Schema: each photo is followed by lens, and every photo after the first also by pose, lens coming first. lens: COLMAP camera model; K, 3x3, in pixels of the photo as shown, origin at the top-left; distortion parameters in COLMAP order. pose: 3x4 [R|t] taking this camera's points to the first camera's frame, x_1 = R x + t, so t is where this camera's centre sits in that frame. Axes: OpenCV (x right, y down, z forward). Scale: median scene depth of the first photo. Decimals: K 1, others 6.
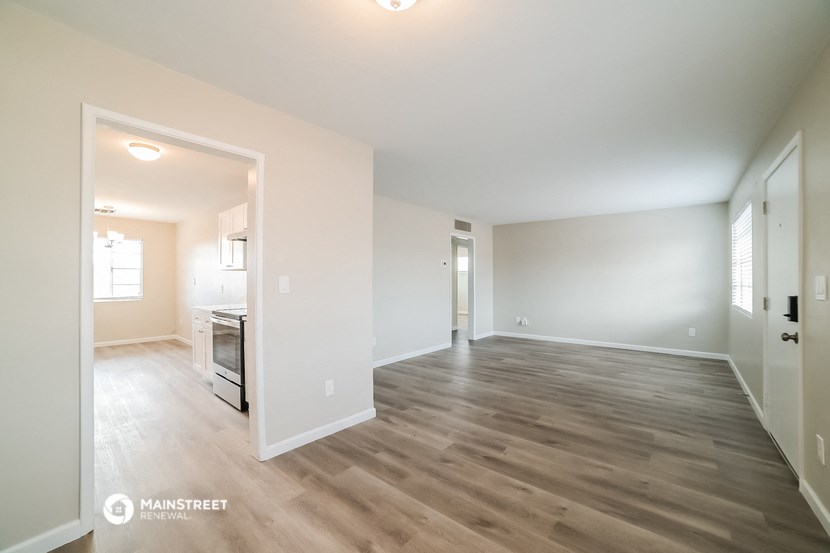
lens RADIAL K [[331.7, 0, 415.0], [0, 331.7, 276.5], [0, 0, 1]] dist [-0.102916, 0.032398]
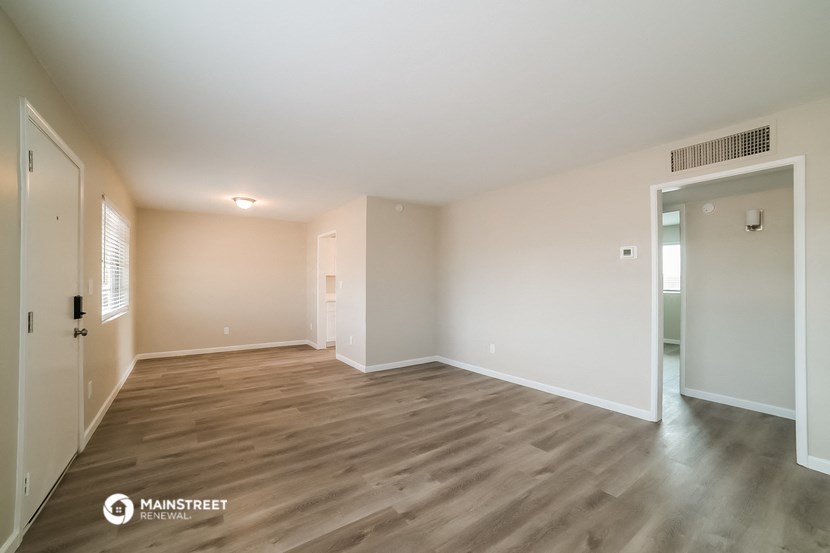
lens RADIAL K [[331.7, 0, 415.0], [0, 331.7, 276.5], [0, 0, 1]] dist [-0.102916, 0.032398]
pose [[-0.228834, -0.016596, -0.973324, 1.403039], [0.007821, 0.999791, -0.018886, 0.015549], [0.973434, -0.011934, -0.228656, 1.685417]]
